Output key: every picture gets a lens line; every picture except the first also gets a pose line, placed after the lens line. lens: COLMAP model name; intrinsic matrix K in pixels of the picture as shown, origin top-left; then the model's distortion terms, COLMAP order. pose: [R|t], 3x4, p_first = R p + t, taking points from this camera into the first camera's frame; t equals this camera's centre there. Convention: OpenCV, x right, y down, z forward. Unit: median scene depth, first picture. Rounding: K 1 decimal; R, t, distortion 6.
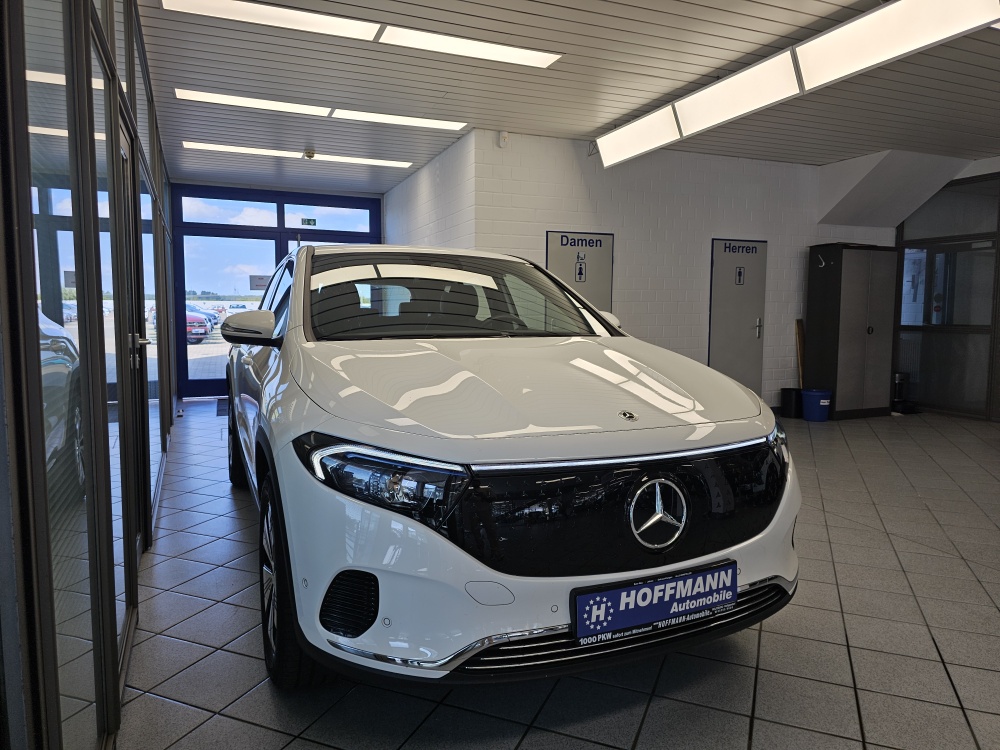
lens RADIAL K [[670.4, 0, 514.4], [0, 670.4, 368.4], [0, 0, 1]] dist [0.109981, -0.163450]
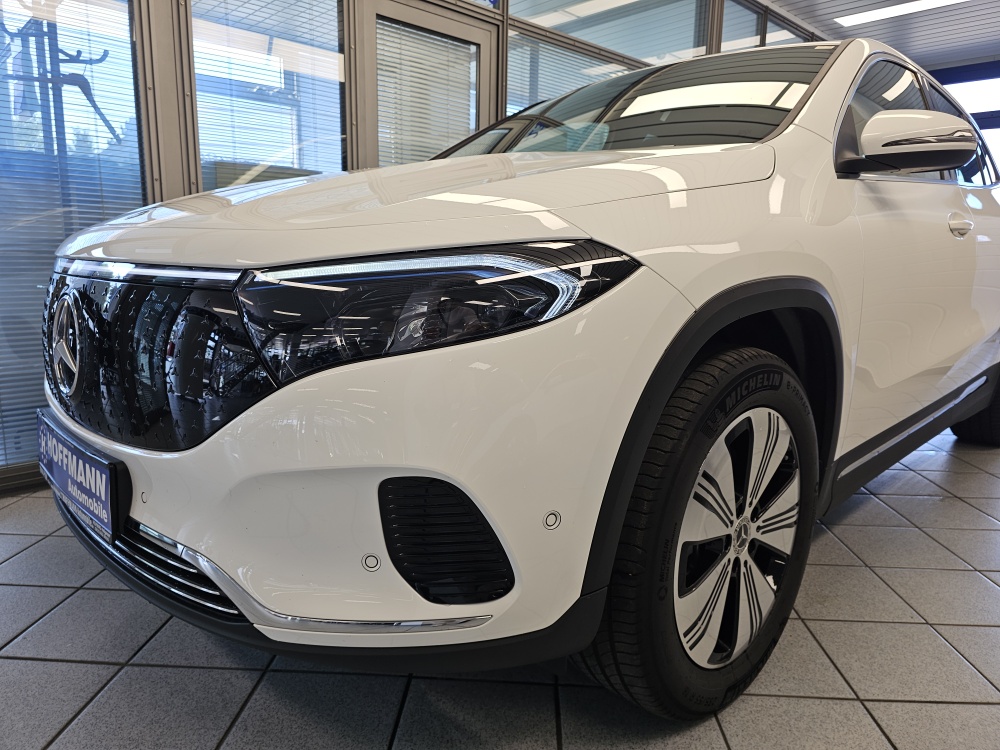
lens RADIAL K [[672.6, 0, 491.9], [0, 672.6, 369.2], [0, 0, 1]] dist [0.067259, -0.070983]
pose [[0.326152, 0.167028, -0.930444, 0.966978], [-0.095794, 0.985040, 0.143249, 0.094967], [0.940451, 0.042410, 0.337273, 1.131937]]
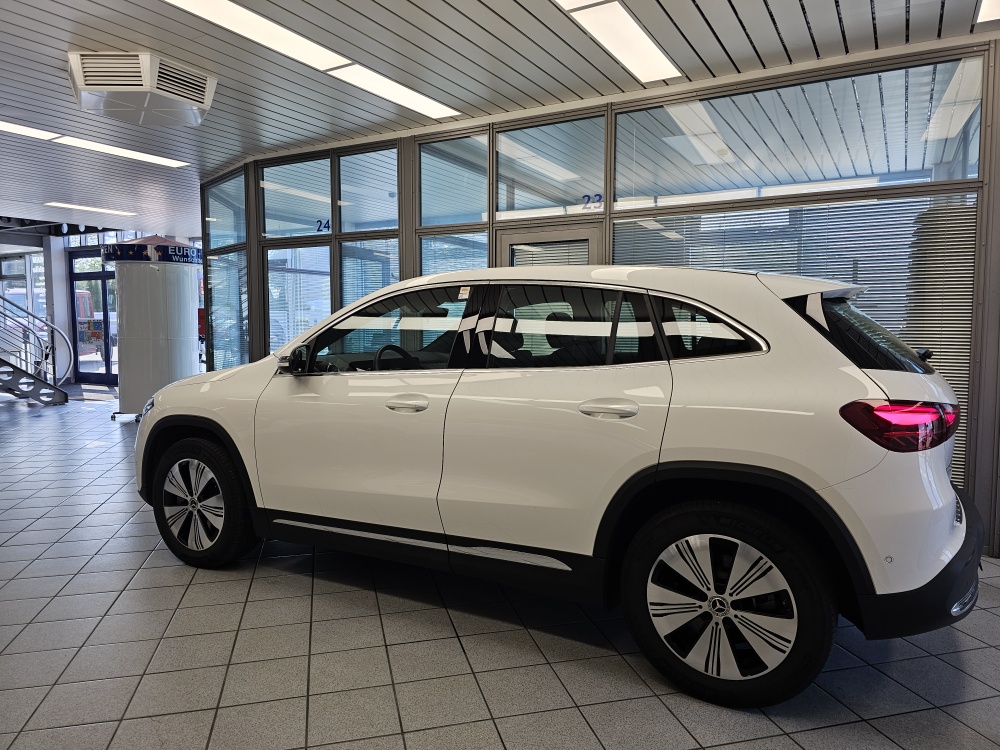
lens RADIAL K [[672.6, 0, 491.9], [0, 672.6, 369.2], [0, 0, 1]] dist [0.067259, -0.070983]
pose [[-0.811987, 0.033834, -0.582694, 0.864423], [-0.054920, 0.989460, 0.133985, -0.355002], [0.581086, 0.140796, -0.801571, 3.615955]]
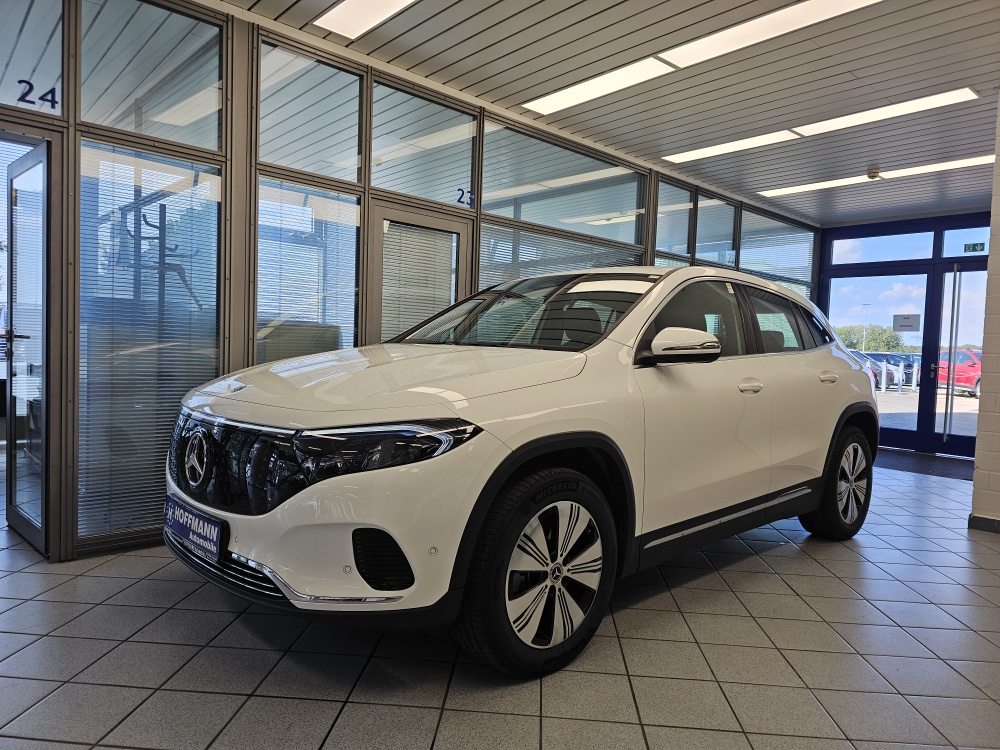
lens RADIAL K [[672.6, 0, 491.9], [0, 672.6, 369.2], [0, 0, 1]] dist [0.067259, -0.070983]
pose [[0.308061, 0.041414, -0.950465, 1.567190], [-0.117521, 0.993057, 0.005180, -0.028964], [0.944080, 0.110104, 0.310789, 1.070914]]
